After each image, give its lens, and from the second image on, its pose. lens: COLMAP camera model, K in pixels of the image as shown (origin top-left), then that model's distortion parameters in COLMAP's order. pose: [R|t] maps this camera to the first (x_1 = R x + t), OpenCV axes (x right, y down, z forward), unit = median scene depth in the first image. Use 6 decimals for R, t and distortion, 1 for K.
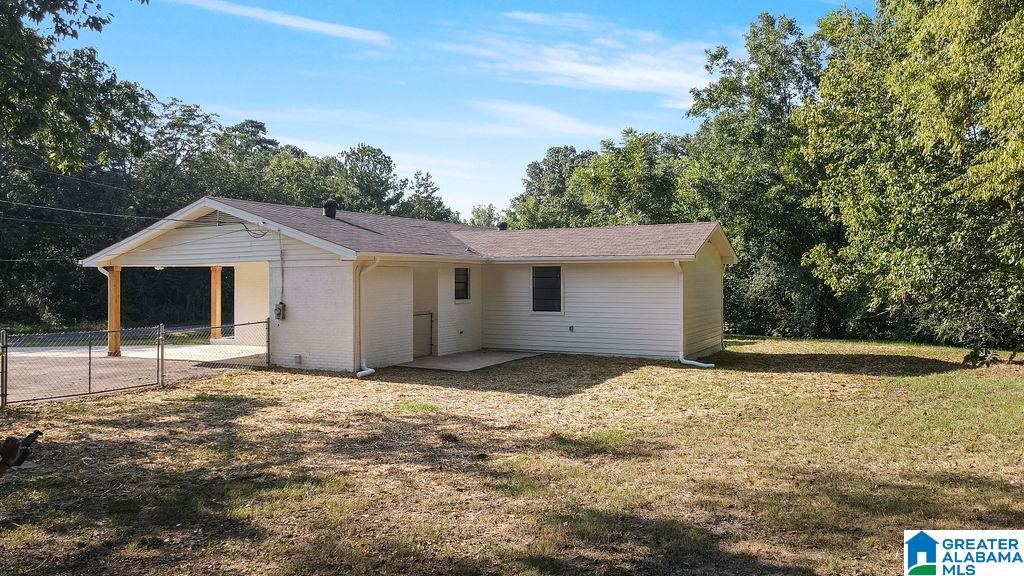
lens RADIAL K [[724.9, 0, 512.0], [0, 724.9, 288.0], [0, 0, 1]] dist [0.000025, 0.003963]
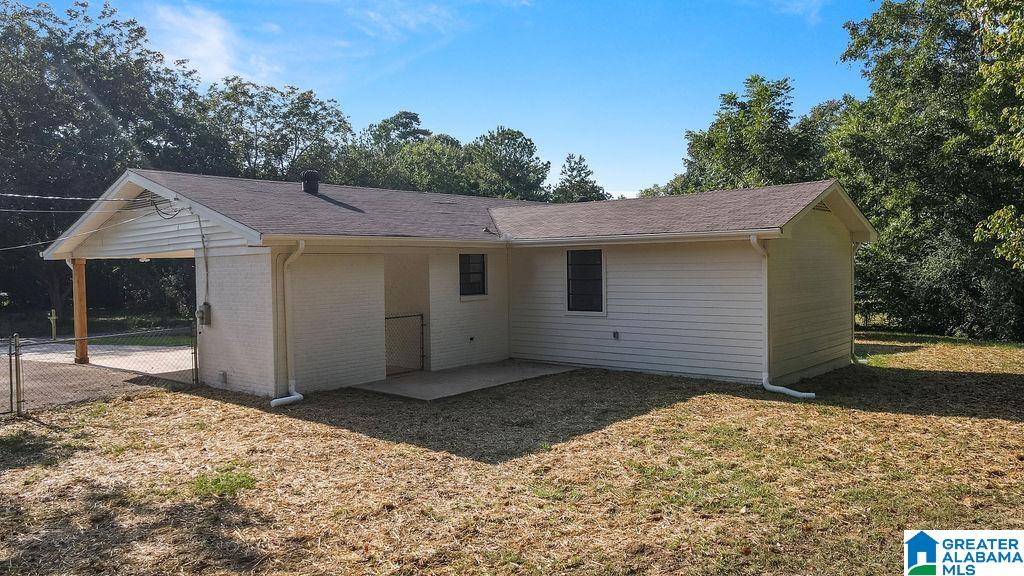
lens RADIAL K [[725.0, 0, 517.8], [0, 725.0, 297.4], [0, 0, 1]] dist [-0.000200, 0.029408]
pose [[0.975181, -0.003106, -0.221386, 0.088414], [0.010163, 0.999476, 0.030747, -0.003069], [0.221174, -0.032233, 0.974701, 0.162714]]
